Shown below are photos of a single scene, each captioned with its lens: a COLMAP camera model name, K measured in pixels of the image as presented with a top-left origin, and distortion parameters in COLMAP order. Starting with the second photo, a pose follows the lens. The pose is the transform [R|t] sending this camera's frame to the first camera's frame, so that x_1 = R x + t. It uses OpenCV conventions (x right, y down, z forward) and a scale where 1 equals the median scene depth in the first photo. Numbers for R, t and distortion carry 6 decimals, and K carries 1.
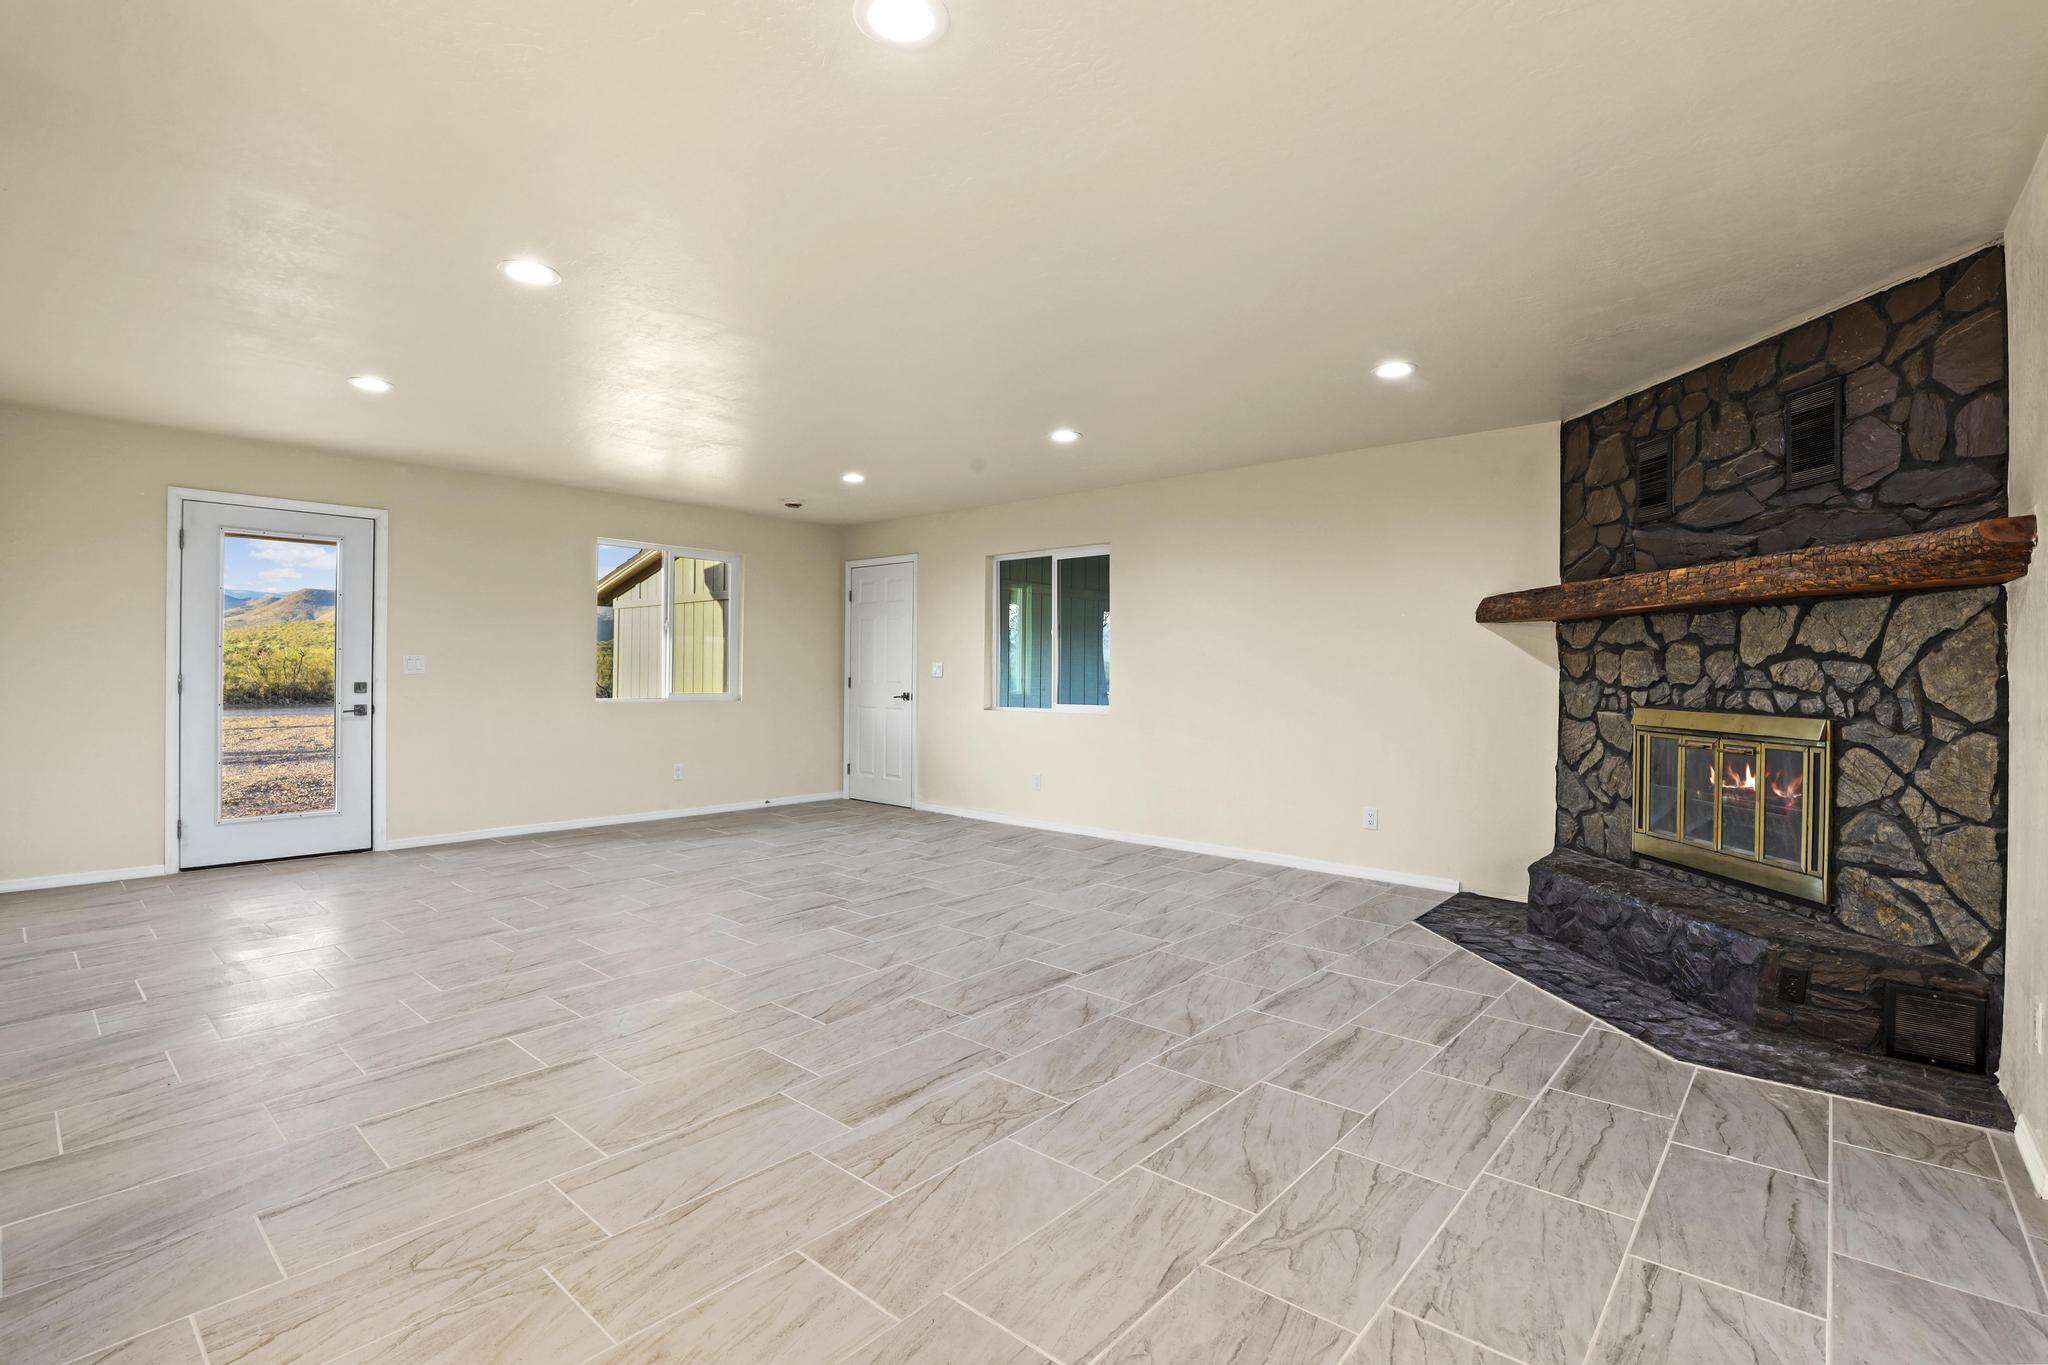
lens RADIAL K [[933.9, 0, 1024.0], [0, 933.9, 682.5], [0, 0, 1]] dist [-0.030364, 0.000522]
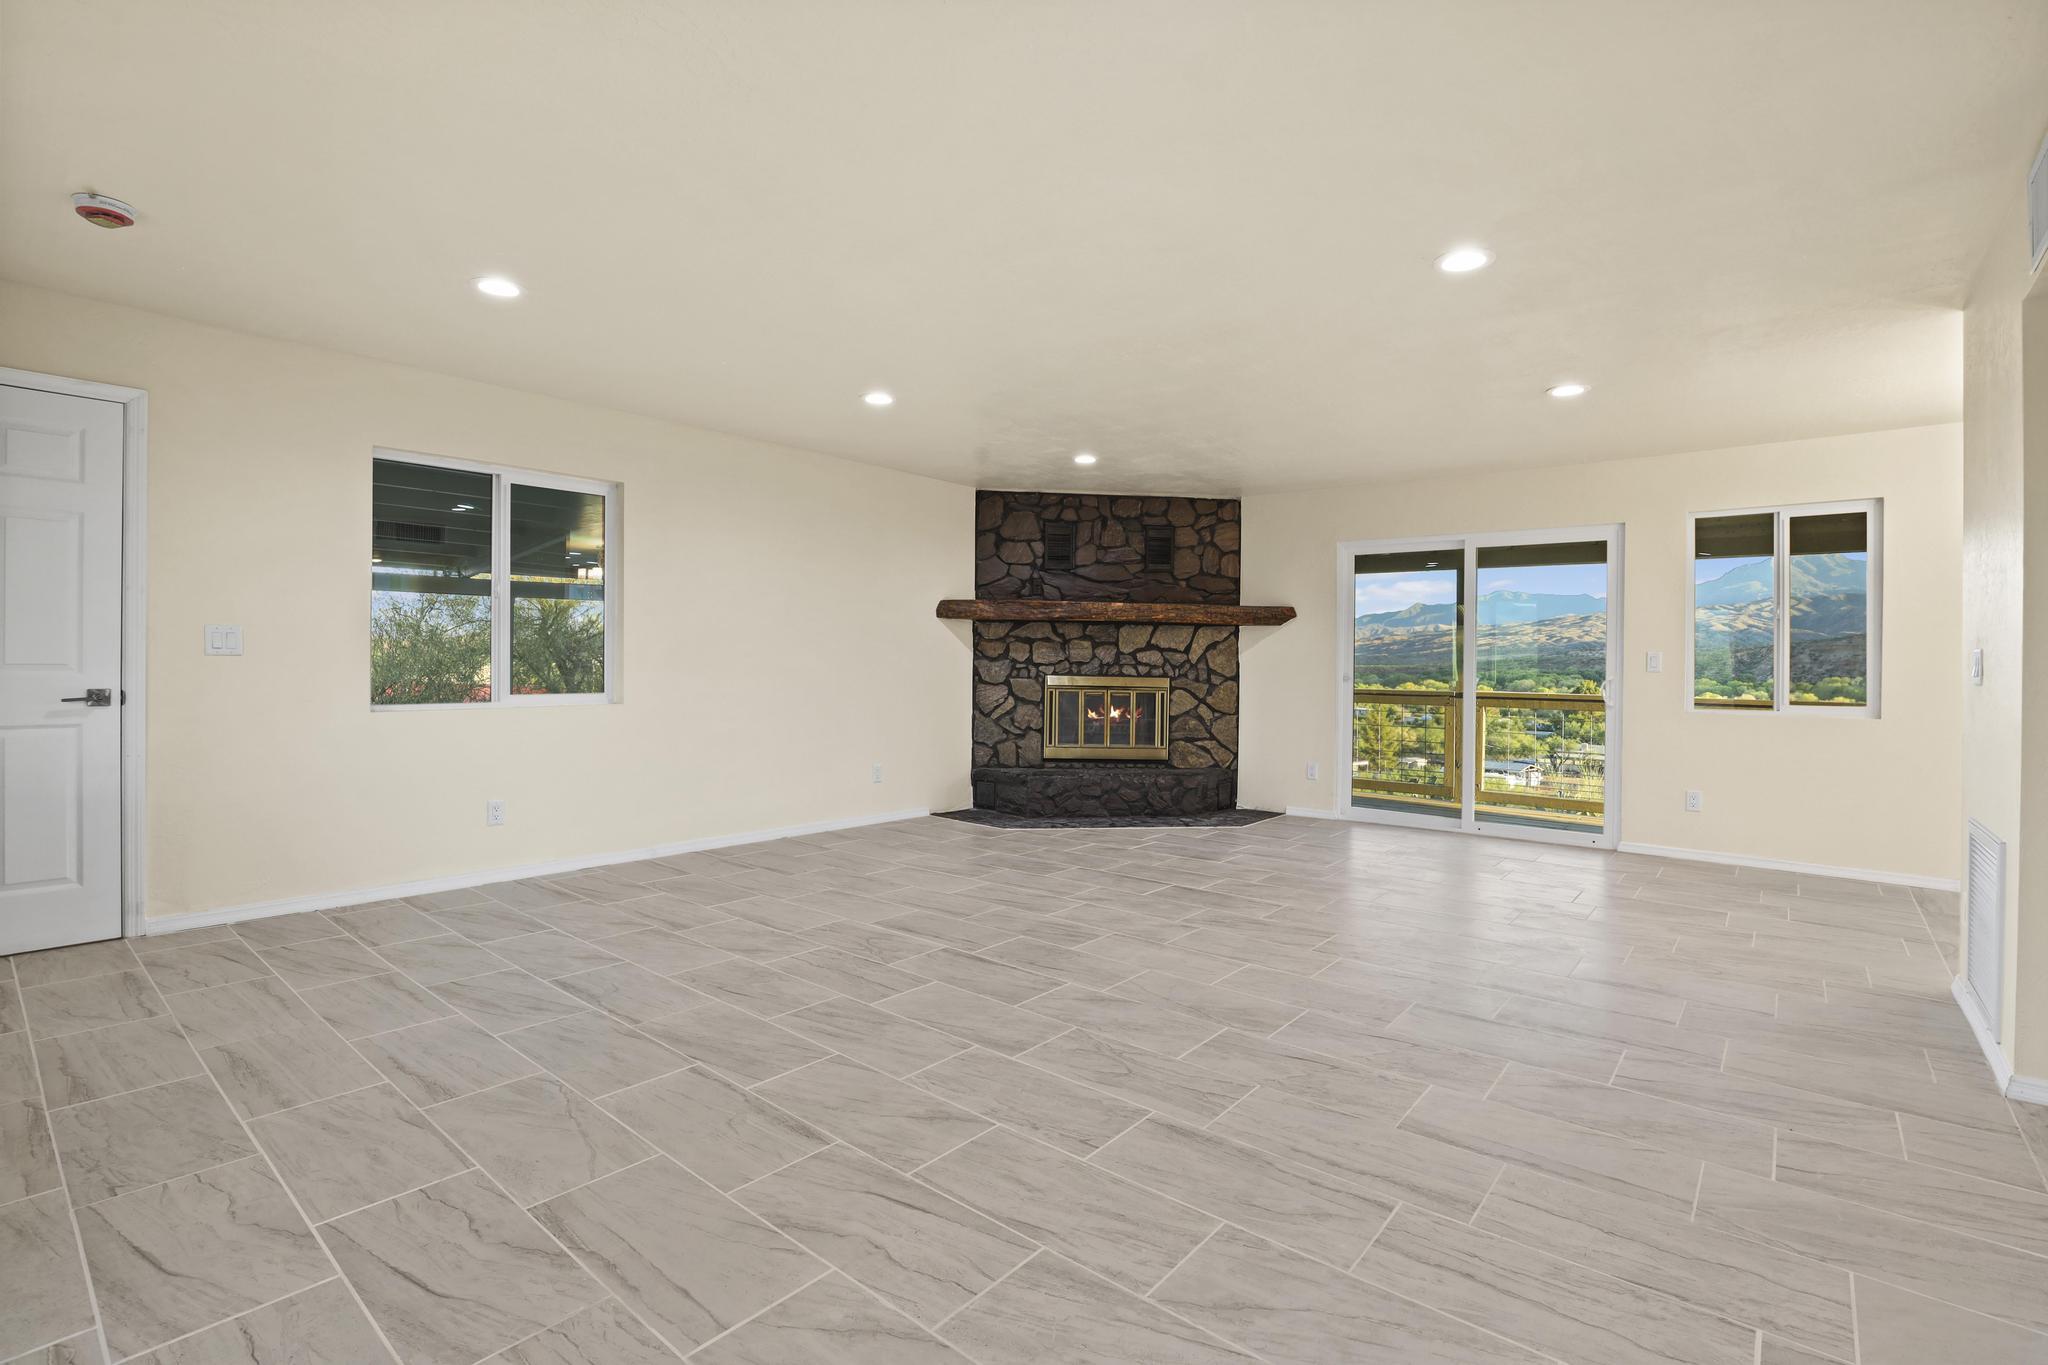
lens RADIAL K [[942.7, 0, 1029.7], [0, 942.7, 666.5], [0, 0, 1]] dist [-0.029664, -0.000051]
pose [[-0.024712, -0.016809, 0.999553, -1.337957], [-0.006076, 0.999843, 0.016663, -0.022593], [-0.999676, -0.005661, -0.024810, 1.299898]]
